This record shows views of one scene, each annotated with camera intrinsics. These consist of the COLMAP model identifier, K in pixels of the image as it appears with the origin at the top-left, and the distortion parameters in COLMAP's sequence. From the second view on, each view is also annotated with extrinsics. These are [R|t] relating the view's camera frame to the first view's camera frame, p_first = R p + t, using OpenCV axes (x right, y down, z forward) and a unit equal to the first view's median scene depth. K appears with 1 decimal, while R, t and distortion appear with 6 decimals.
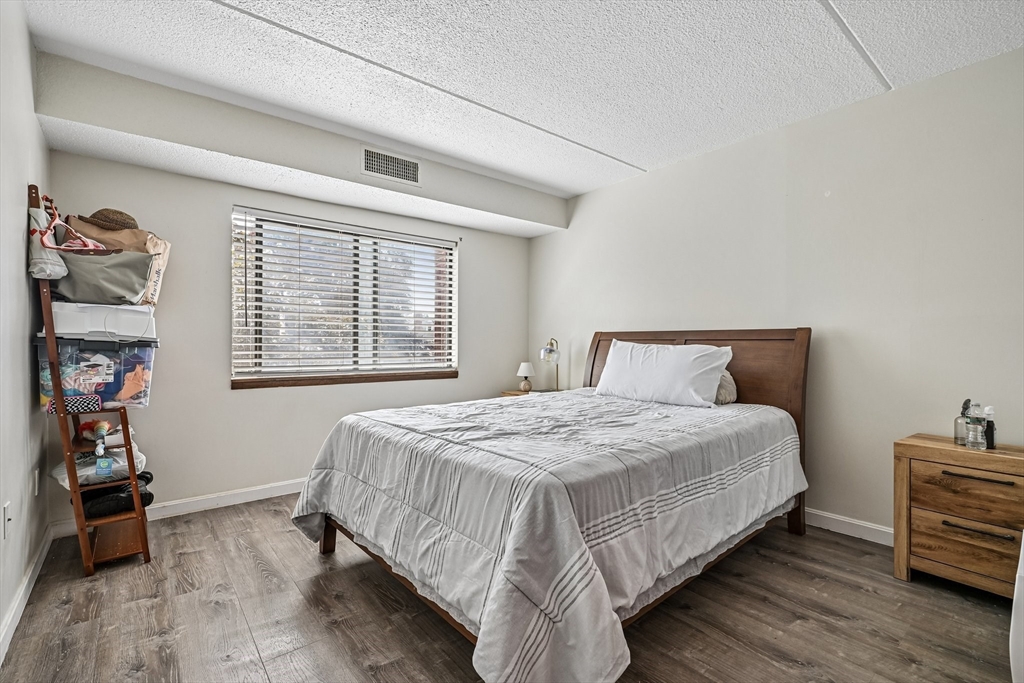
lens RADIAL K [[464.6, 0, 517.1], [0, 464.6, 339.2], [0, 0, 1]] dist [-0.002354, 0.000482]
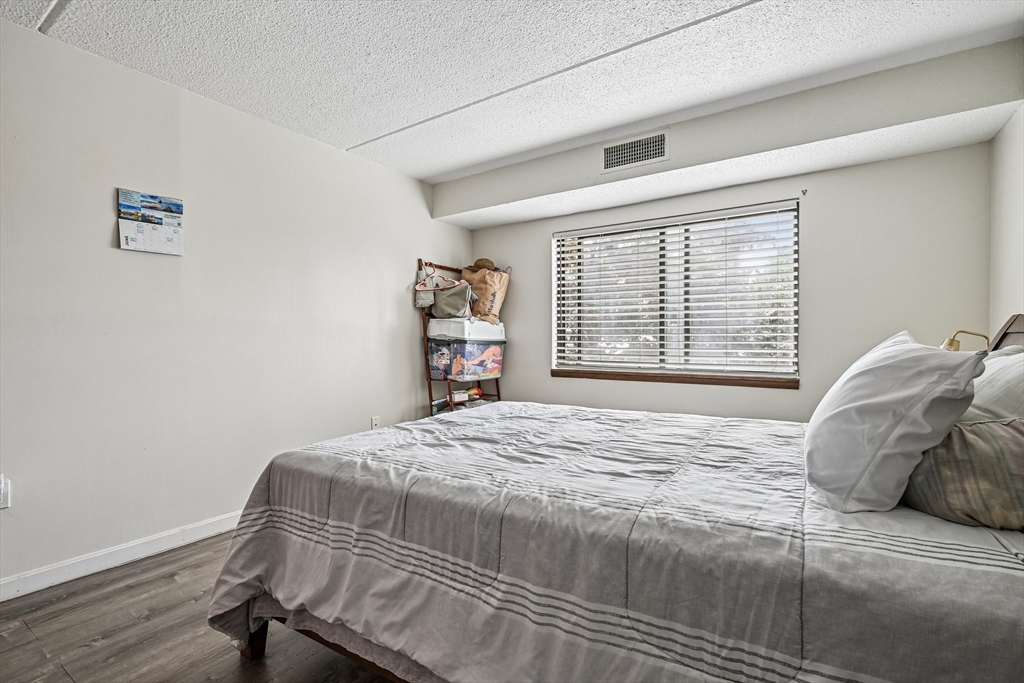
lens RADIAL K [[464.6, 0, 512.5], [0, 464.6, 337.0], [0, 0, 1]] dist [-0.002354, 0.000482]
pose [[0.286559, -0.007757, -0.958031, 0.549644], [0.010503, 0.999933, -0.004954, 0.003216], [0.958005, -0.008642, 0.286622, 0.488825]]
